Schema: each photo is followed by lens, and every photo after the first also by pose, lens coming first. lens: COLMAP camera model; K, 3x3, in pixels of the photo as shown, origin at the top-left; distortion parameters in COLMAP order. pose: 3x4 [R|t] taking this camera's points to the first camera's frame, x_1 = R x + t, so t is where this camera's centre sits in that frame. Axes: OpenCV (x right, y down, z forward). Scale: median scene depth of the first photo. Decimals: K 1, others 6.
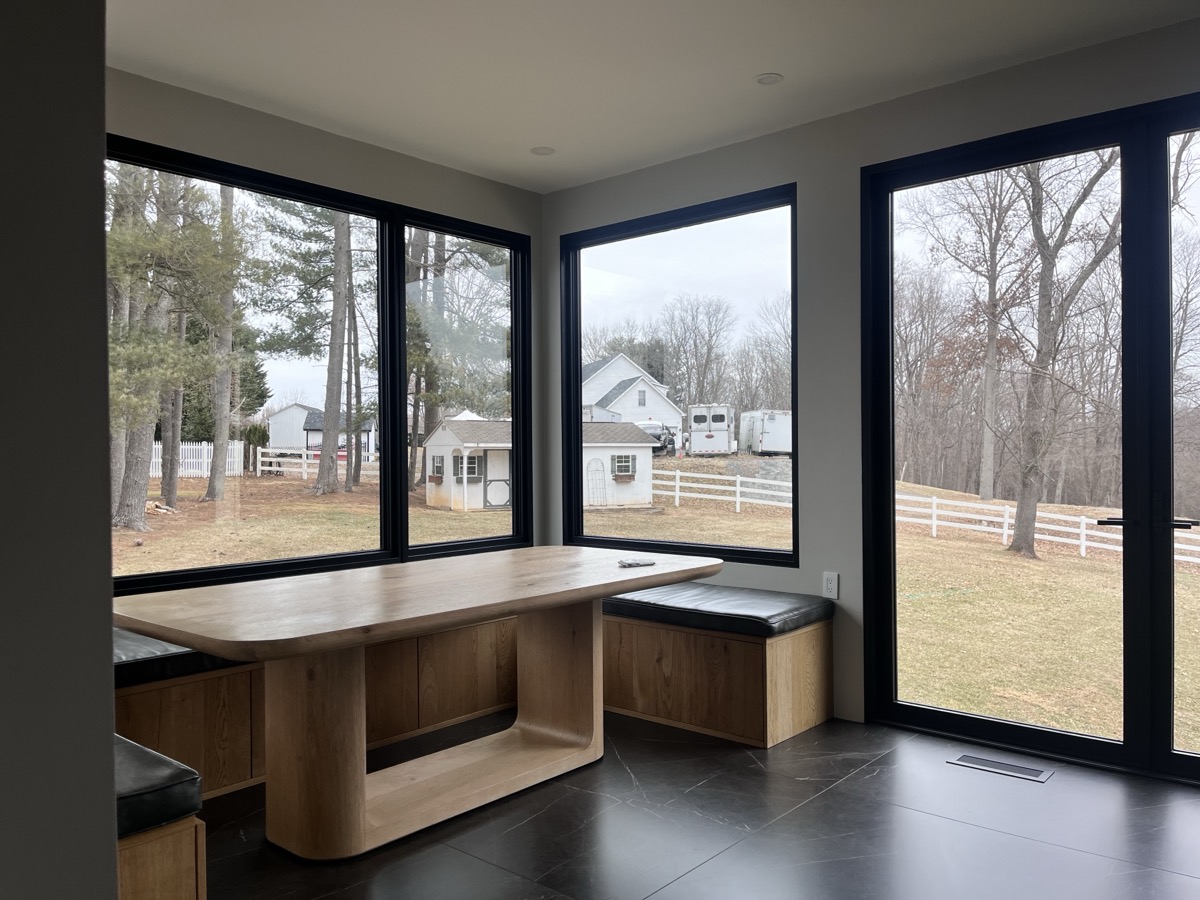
lens RADIAL K [[909.3, 0, 592.4], [0, 909.3, 456.0], [0, 0, 1]] dist [0.071315, -0.083044]
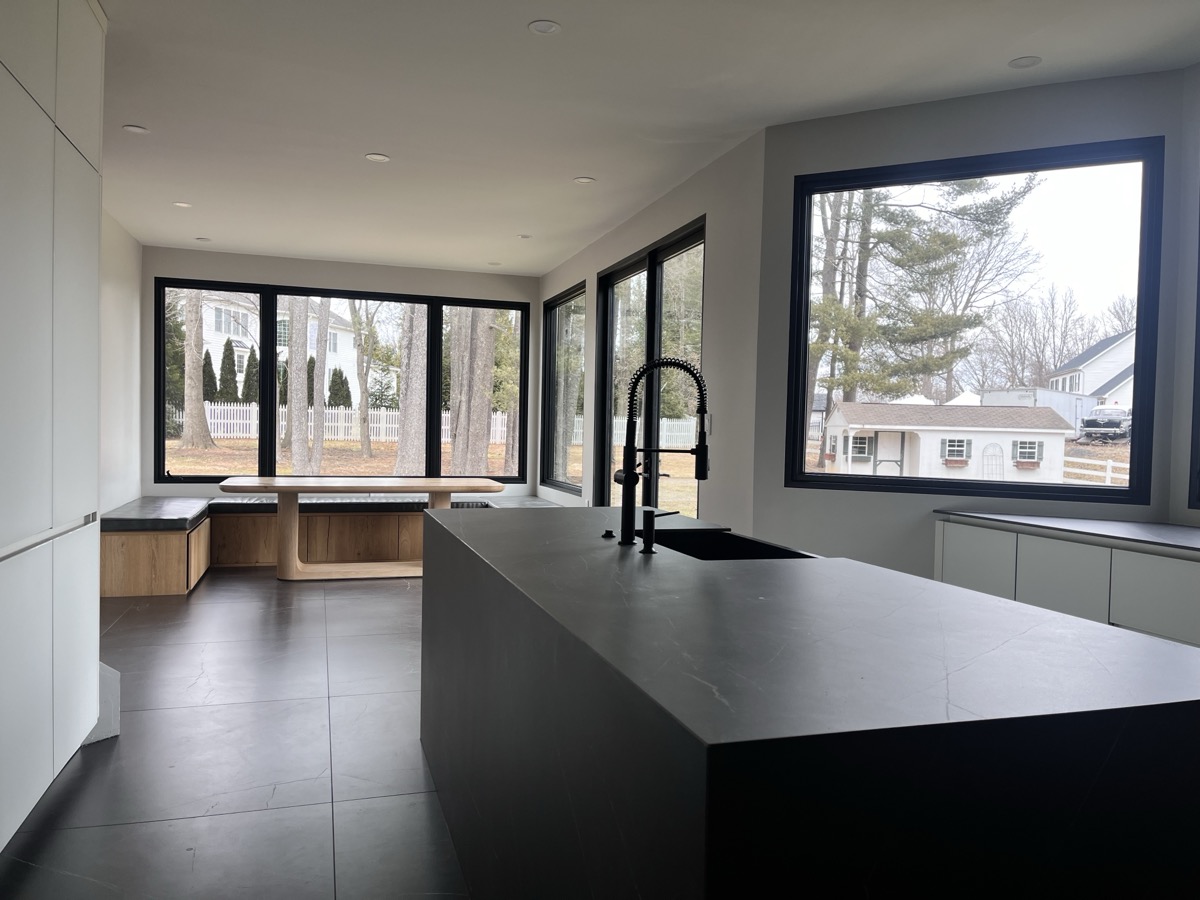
lens RADIAL K [[909.3, 0, 613.9], [0, 909.3, 459.8], [0, 0, 1]] dist [0.071315, -0.083044]
pose [[0.859876, 0.047406, -0.508298, 0.154809], [-0.033329, 0.998768, 0.036767, -0.002380], [0.509415, -0.014674, 0.860396, -0.064287]]
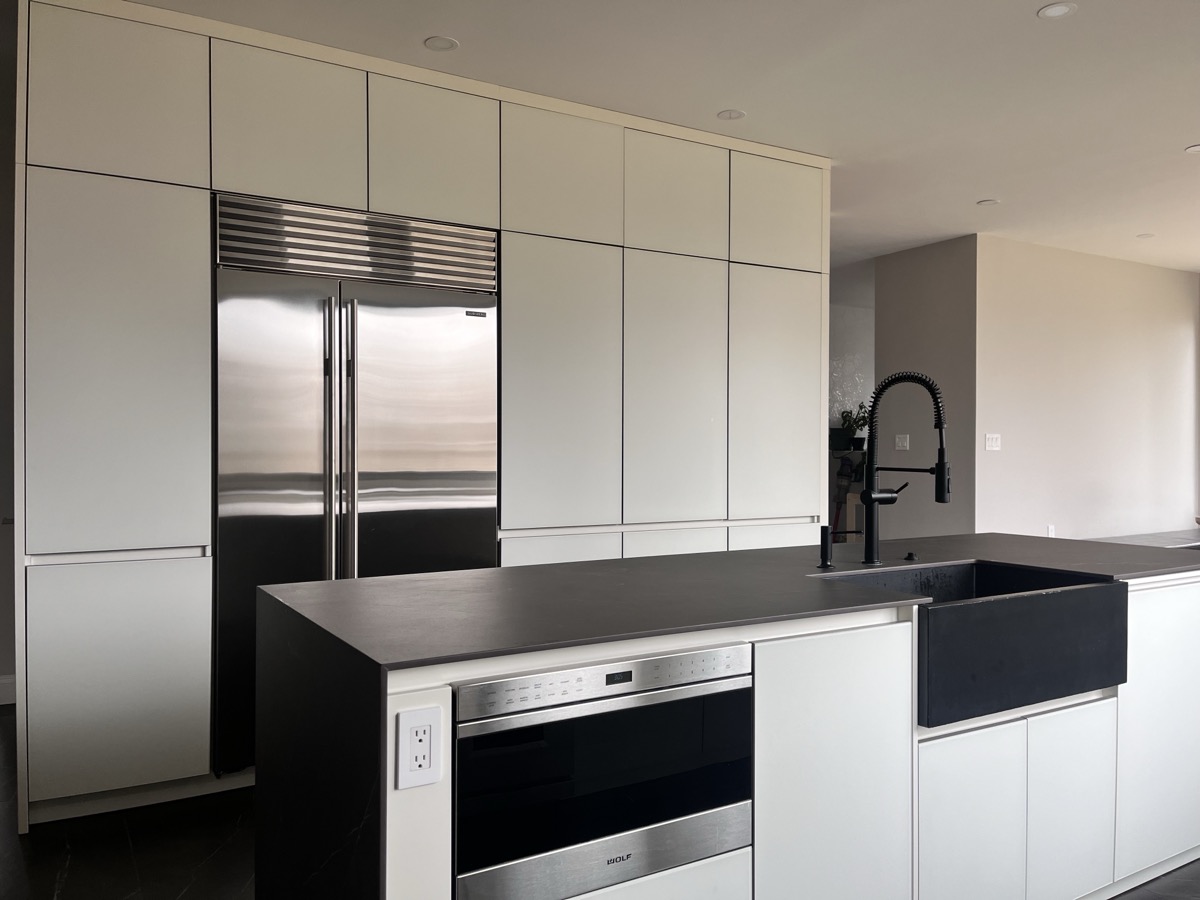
lens RADIAL K [[909.3, 0, 607.3], [0, 909.3, 448.7], [0, 0, 1]] dist [0.071315, -0.083044]
pose [[-0.292364, 0.012098, -0.956230, 0.198317], [-0.001588, 0.999912, 0.013136, -0.003090], [0.956306, 0.005359, -0.292320, 0.006613]]
